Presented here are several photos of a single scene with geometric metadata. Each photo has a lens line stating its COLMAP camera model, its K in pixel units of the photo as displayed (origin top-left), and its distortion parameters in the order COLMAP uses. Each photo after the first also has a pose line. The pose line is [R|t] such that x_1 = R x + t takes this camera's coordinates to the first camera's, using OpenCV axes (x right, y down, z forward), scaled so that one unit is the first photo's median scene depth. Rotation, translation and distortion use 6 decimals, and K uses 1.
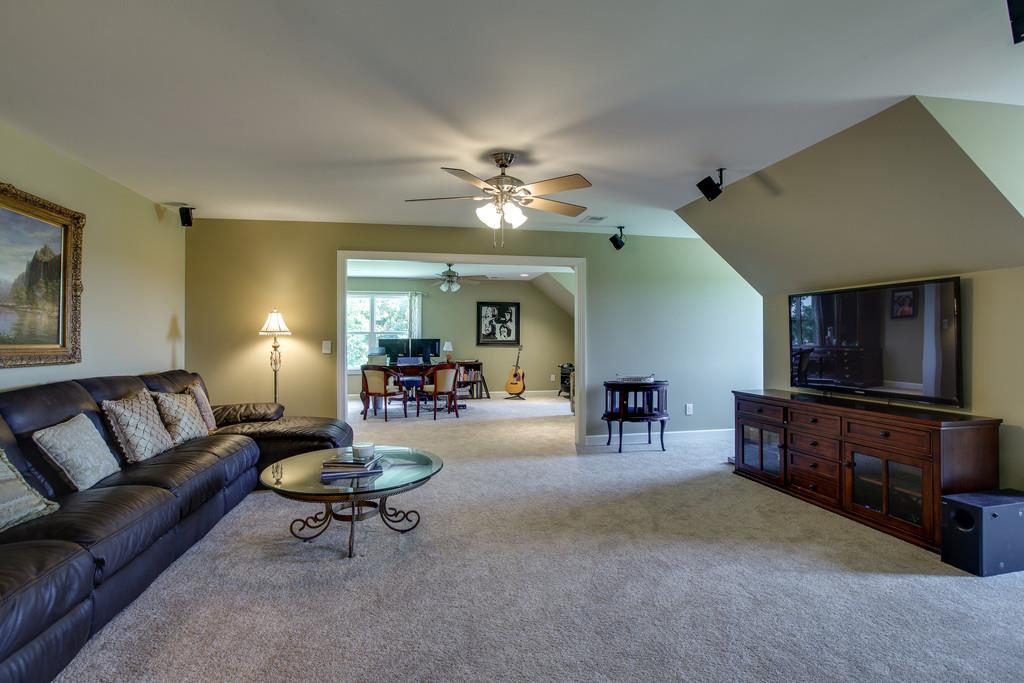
lens RADIAL K [[554.0, 0, 510.8], [0, 554.0, 338.1], [0, 0, 1]] dist [-0.047289, 0.034798]
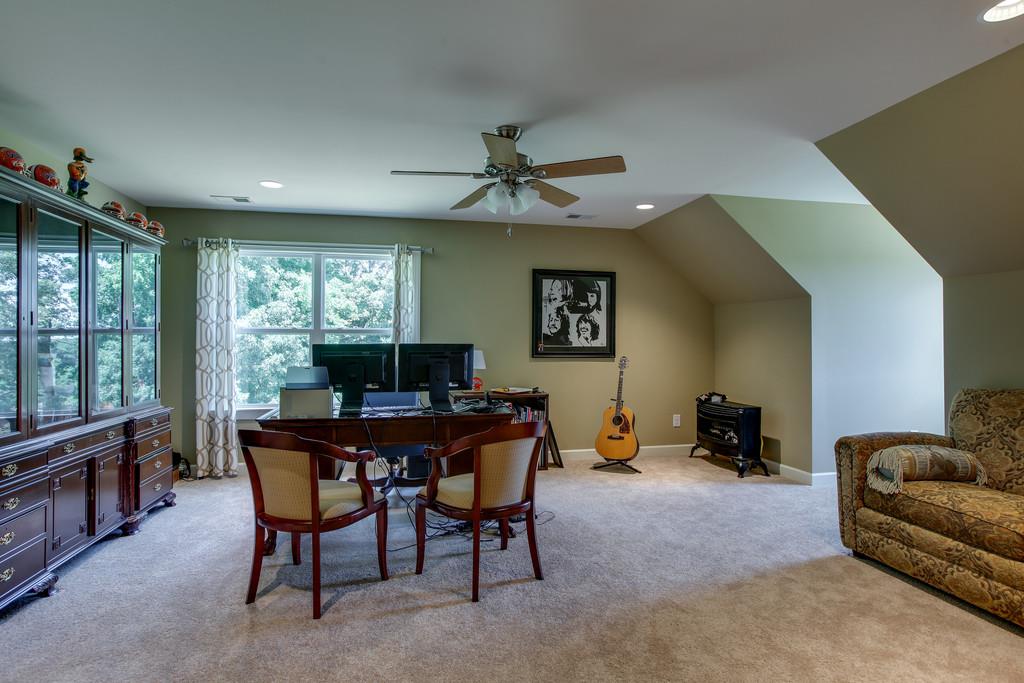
lens RADIAL K [[554.0, 0, 510.8], [0, 554.0, 338.1], [0, 0, 1]] dist [-0.047289, 0.034798]
pose [[0.999701, 0.000690, 0.024424, -0.092393], [-0.000500, 0.999970, -0.007770, 0.000110], [-0.024428, 0.007755, 0.999672, 0.506173]]
